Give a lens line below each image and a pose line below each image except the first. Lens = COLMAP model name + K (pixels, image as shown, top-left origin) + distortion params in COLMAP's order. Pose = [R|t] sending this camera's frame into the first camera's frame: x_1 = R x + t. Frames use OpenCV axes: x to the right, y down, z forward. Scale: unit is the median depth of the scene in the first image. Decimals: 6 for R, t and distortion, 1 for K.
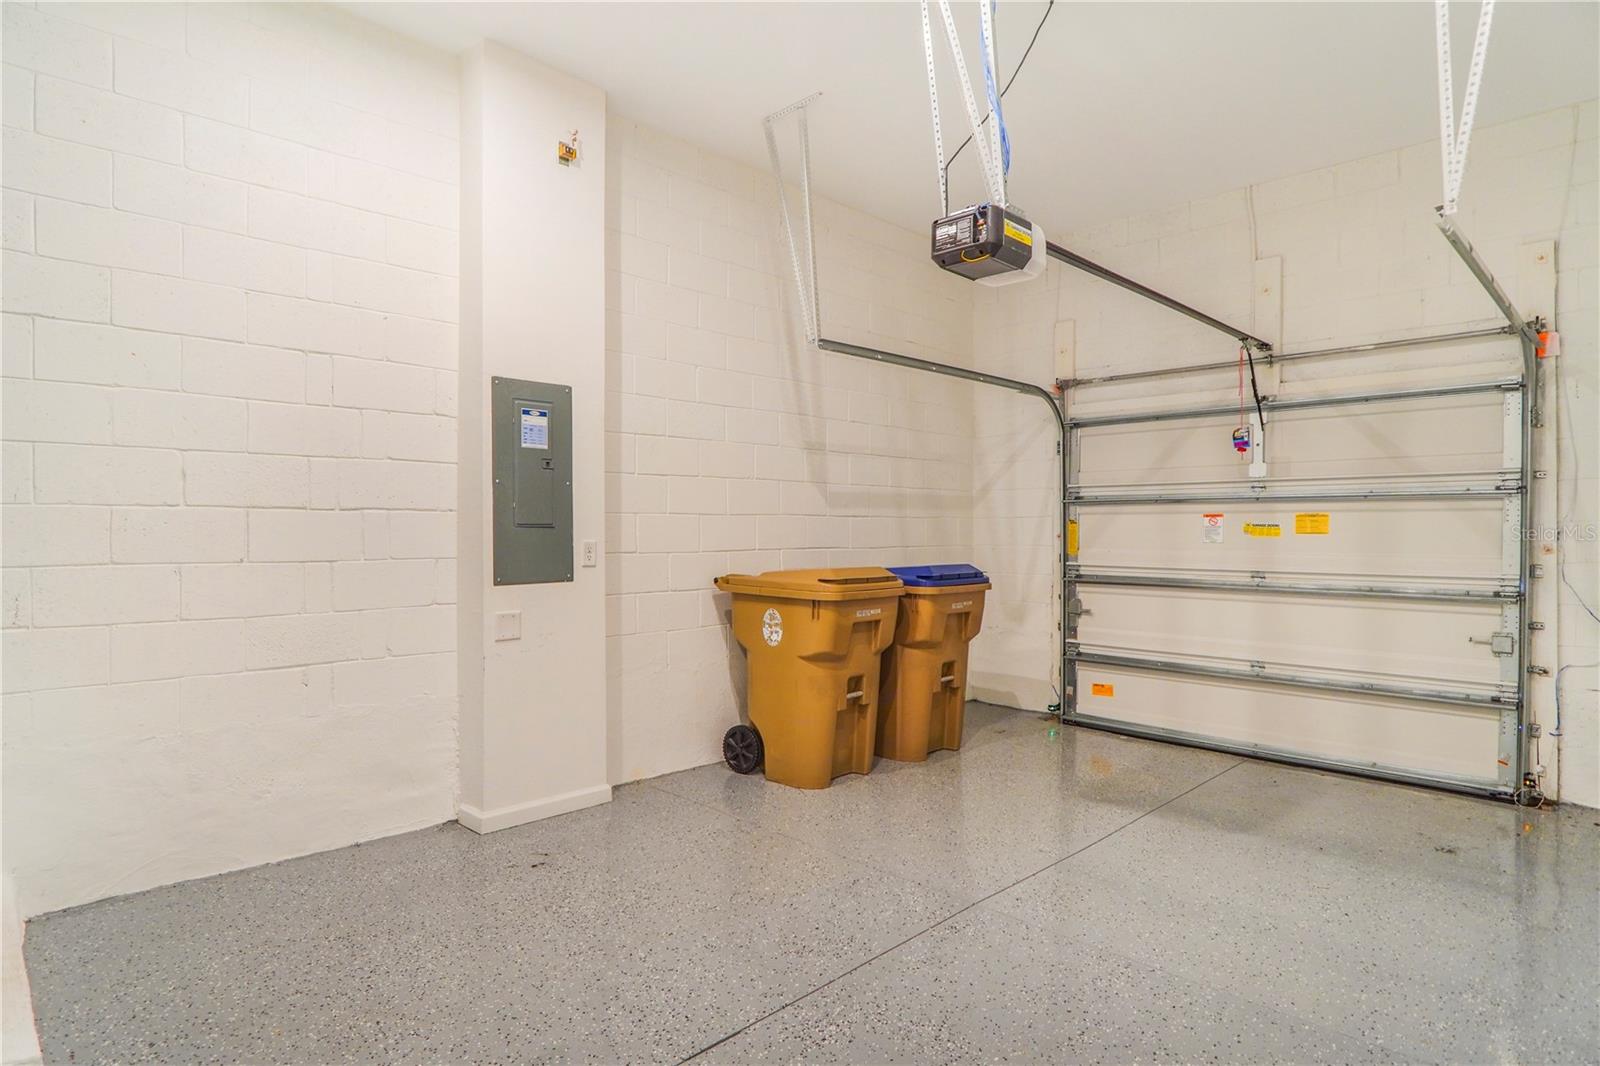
lens RADIAL K [[870.2, 0, 797.6], [0, 870.2, 515.3], [0, 0, 1]] dist [-0.022040, 0.001031]
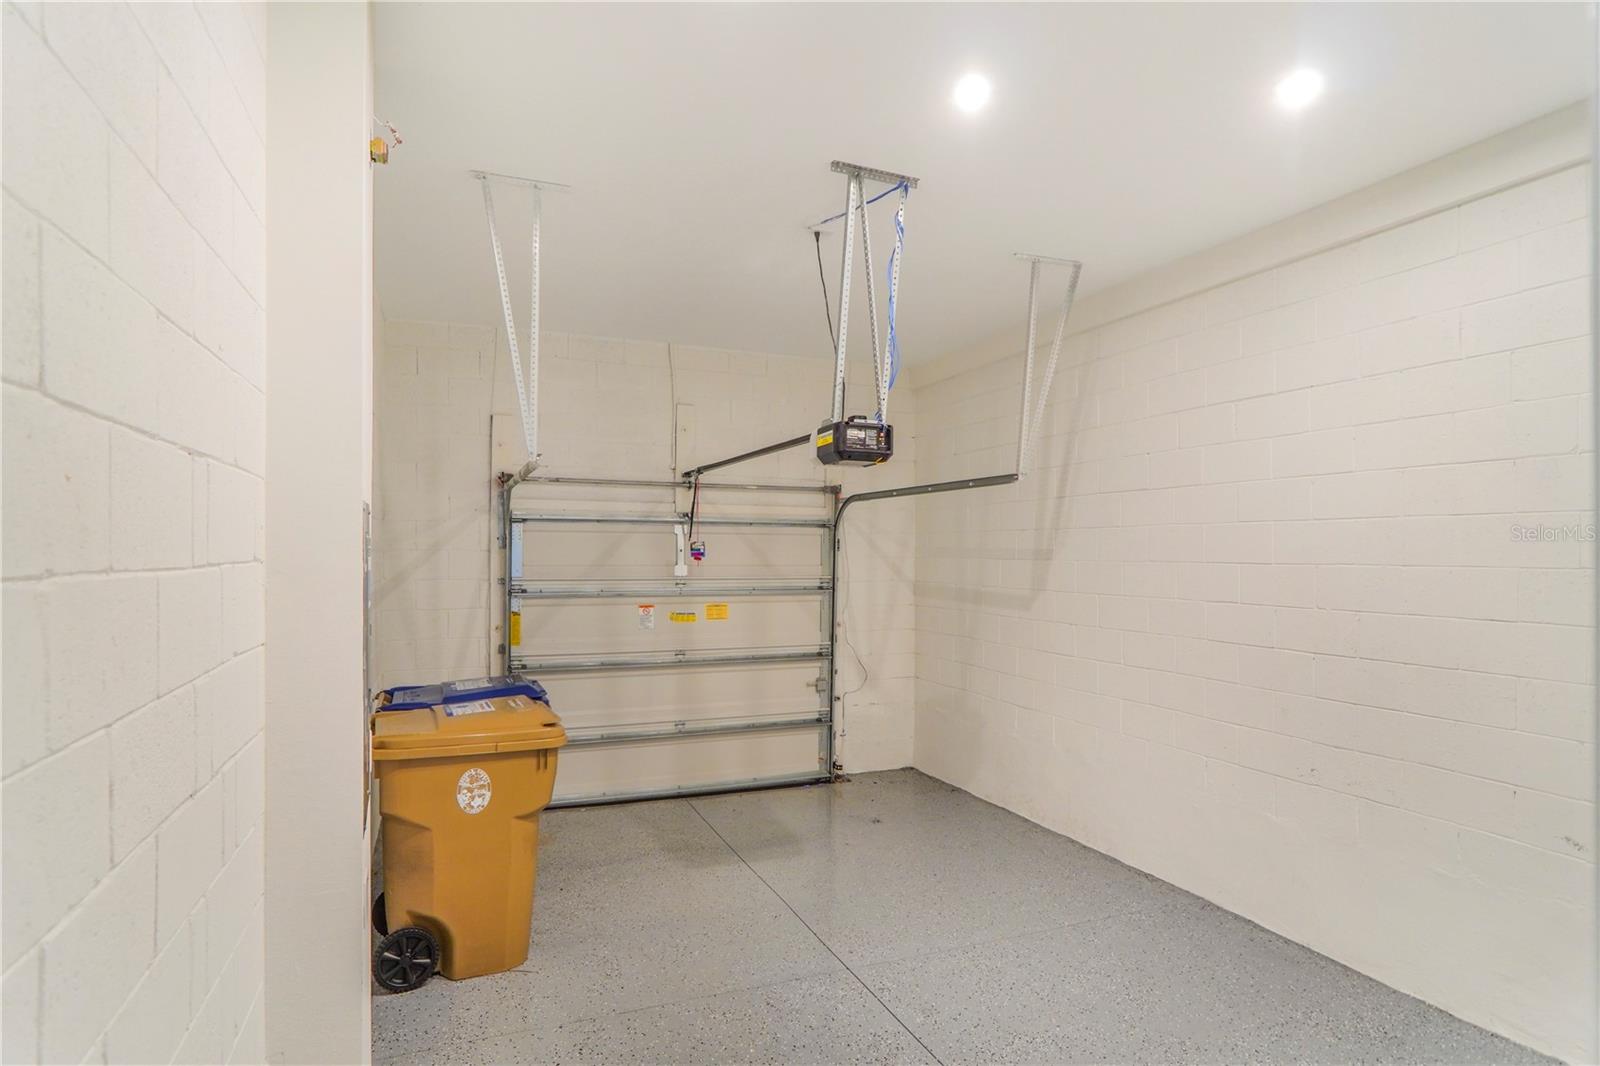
lens RADIAL K [[870.2, 0, 797.6], [0, 870.2, 515.3], [0, 0, 1]] dist [-0.022040, 0.001031]
pose [[0.385344, 0.032420, 0.922203, -0.672542], [-0.018250, 0.999455, -0.027510, -0.115682], [-0.922593, -0.006229, 0.385725, 0.394529]]
